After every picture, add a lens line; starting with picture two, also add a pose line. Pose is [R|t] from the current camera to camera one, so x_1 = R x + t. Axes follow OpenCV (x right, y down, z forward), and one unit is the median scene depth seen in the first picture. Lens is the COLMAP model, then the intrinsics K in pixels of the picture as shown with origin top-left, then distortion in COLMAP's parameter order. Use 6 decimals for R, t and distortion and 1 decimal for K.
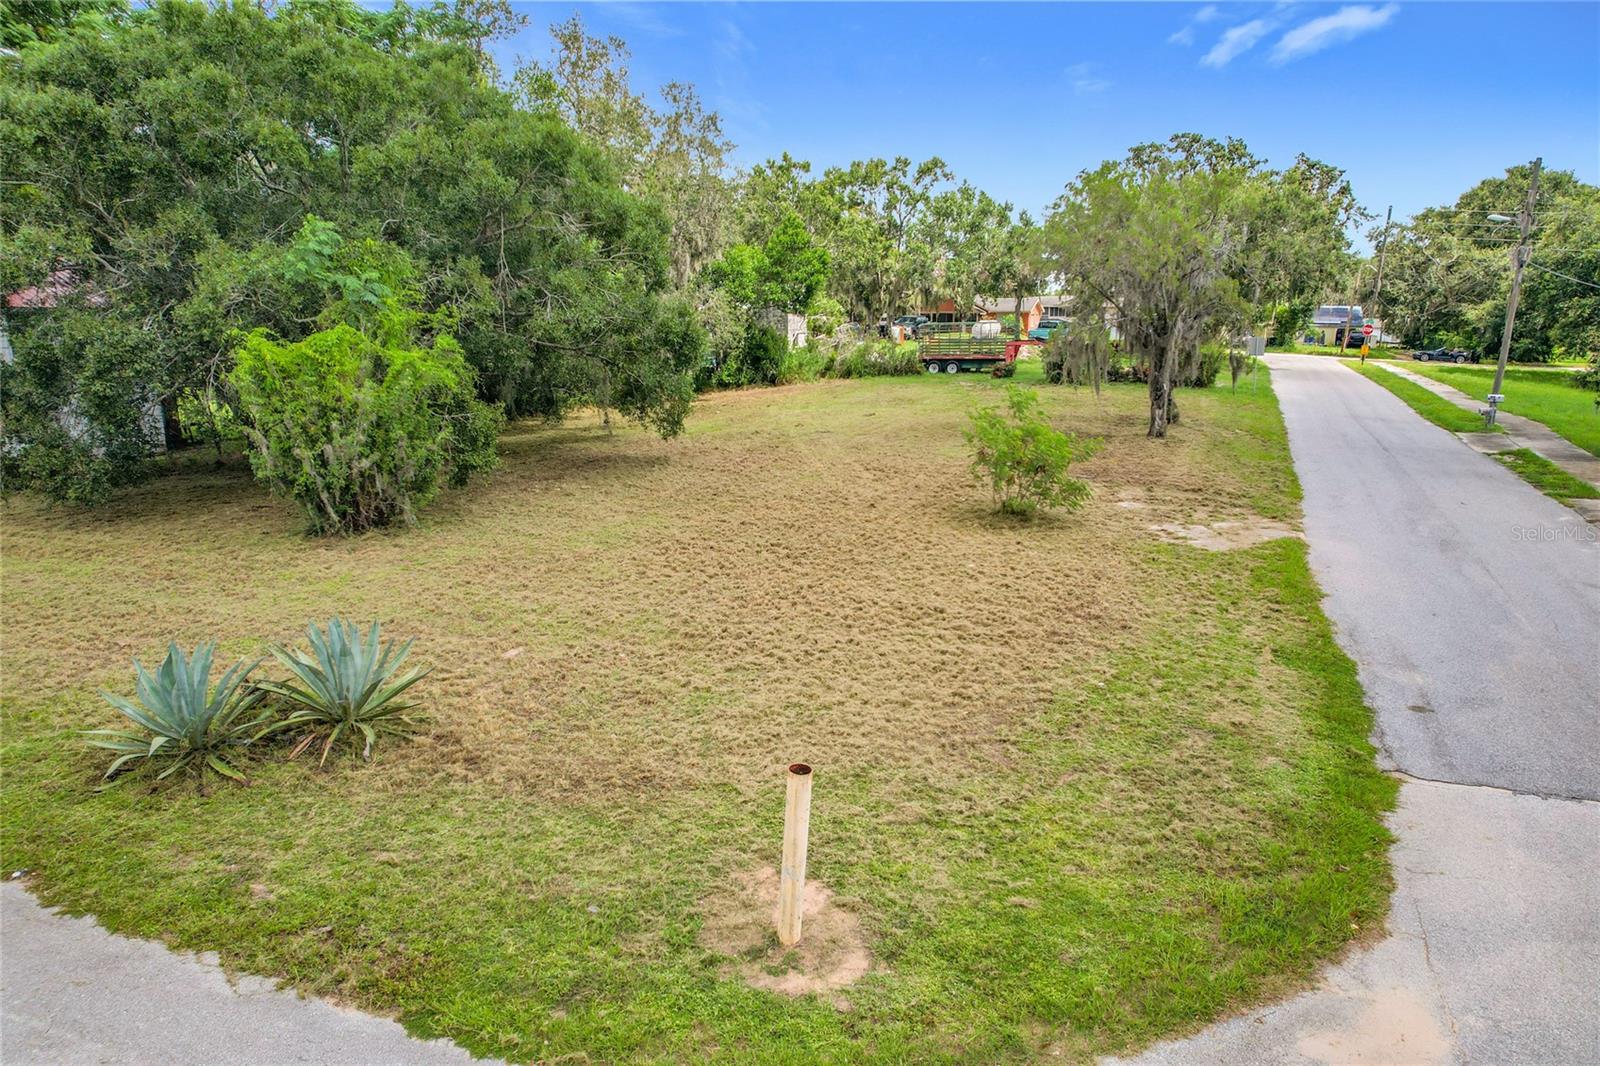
lens RADIAL K [[1112.2, 0, 805.5], [0, 1112.2, 694.4], [0, 0, 1]] dist [-0.057092, 0.035457]
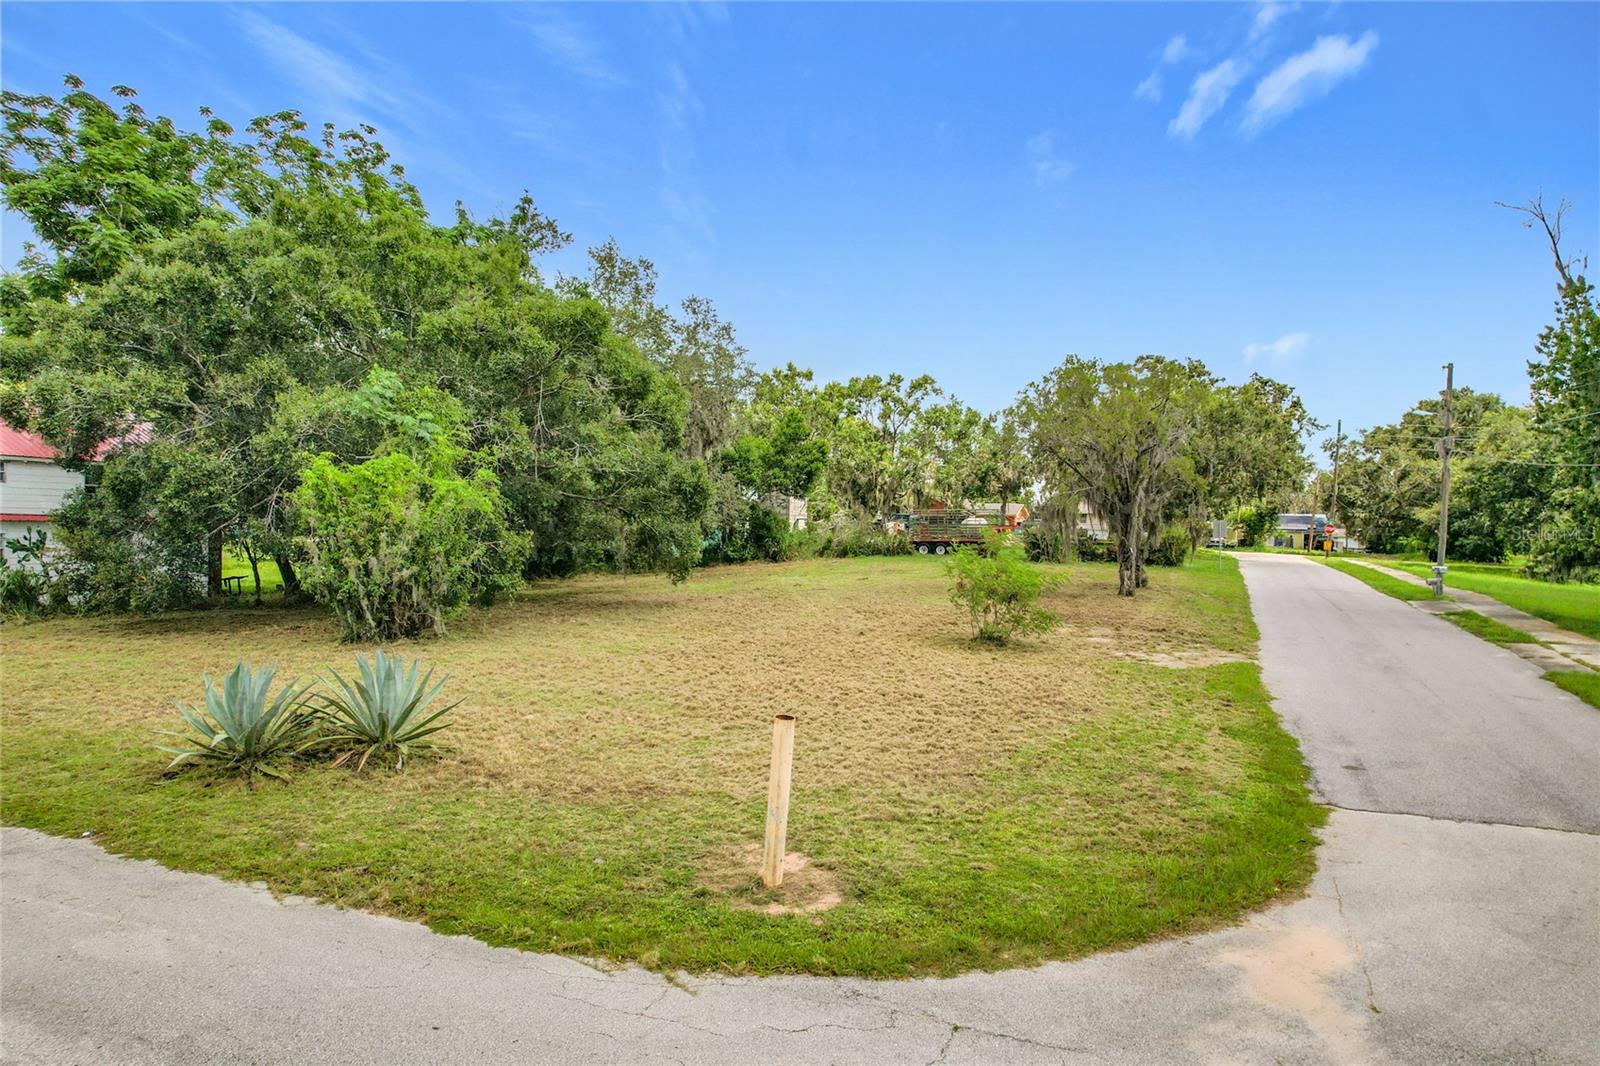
lens RADIAL K [[1112.2, 0, 801.0], [0, 1112.2, 645.2], [0, 0, 1]] dist [-0.057092, 0.035457]
pose [[0.999794, 0.019887, -0.004145, 0.006618], [-0.020306, 0.972824, -0.230653, 0.111949], [-0.000555, 0.230690, 0.973027, -0.070637]]
